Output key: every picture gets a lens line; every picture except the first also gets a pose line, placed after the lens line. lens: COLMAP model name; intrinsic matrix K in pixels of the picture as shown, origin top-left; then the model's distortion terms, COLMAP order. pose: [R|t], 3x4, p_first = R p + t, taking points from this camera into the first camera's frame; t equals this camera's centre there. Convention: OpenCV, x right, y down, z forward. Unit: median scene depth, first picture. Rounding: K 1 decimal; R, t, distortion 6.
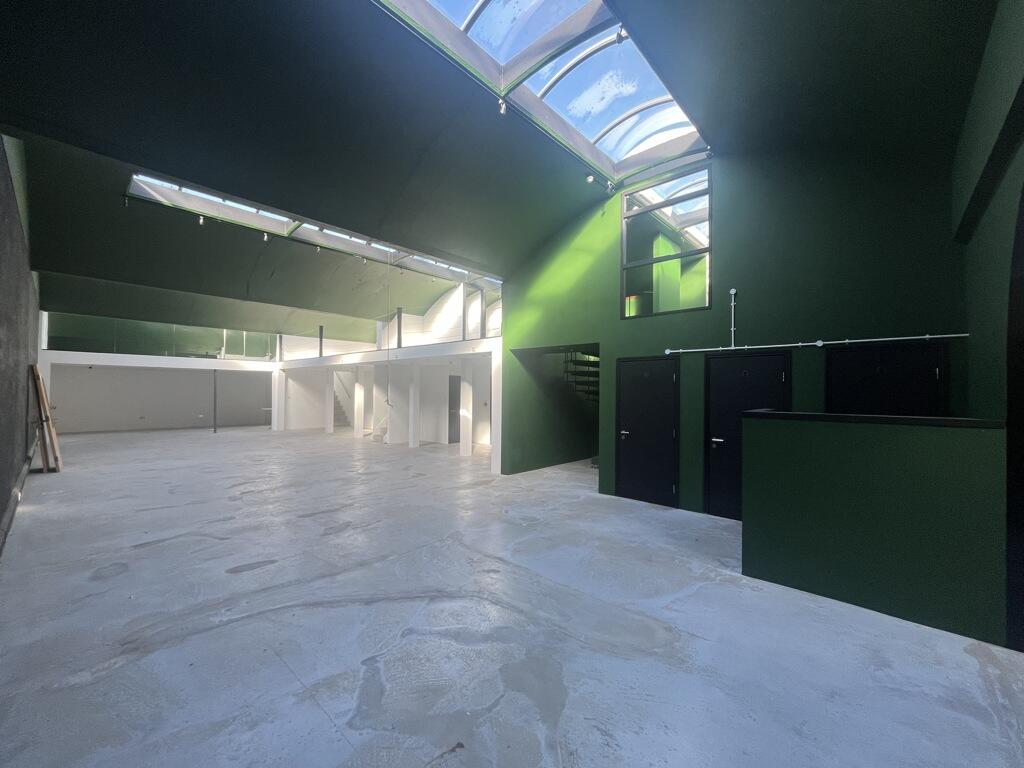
lens RADIAL K [[415.3, 0, 513.4], [0, 415.3, 389.5], [0, 0, 1]] dist [-0.003339, 0.000533]
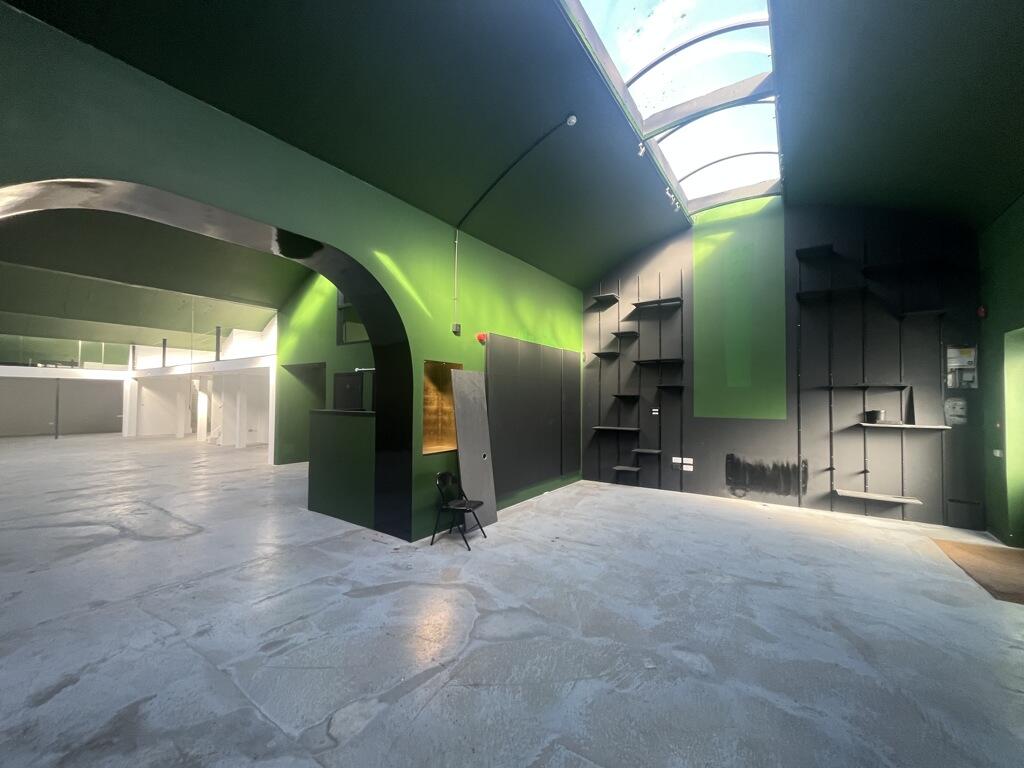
lens RADIAL K [[415.3, 0, 508.4], [0, 415.3, 382.7], [0, 0, 1]] dist [-0.003339, 0.000533]
pose [[0.991335, -0.002031, 0.131346, 0.286496], [0.005782, 0.999586, -0.028185, -0.001750], [-0.131234, 0.028700, 0.990936, -0.190065]]
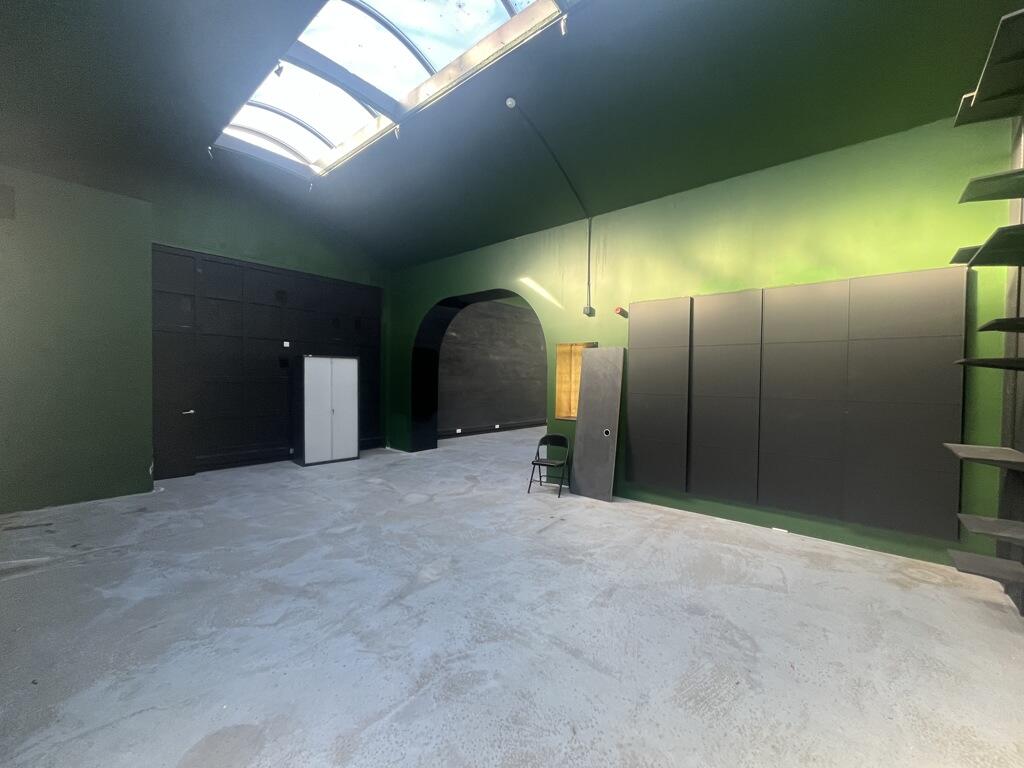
lens RADIAL K [[415.3, 0, 513.9], [0, 415.3, 382.5], [0, 0, 1]] dist [-0.003339, 0.000533]
pose [[0.034936, -0.002297, -0.999387, 0.719756], [-0.005880, 0.999980, -0.002504, 0.011747], [0.999372, 0.005963, 0.034922, 0.116751]]
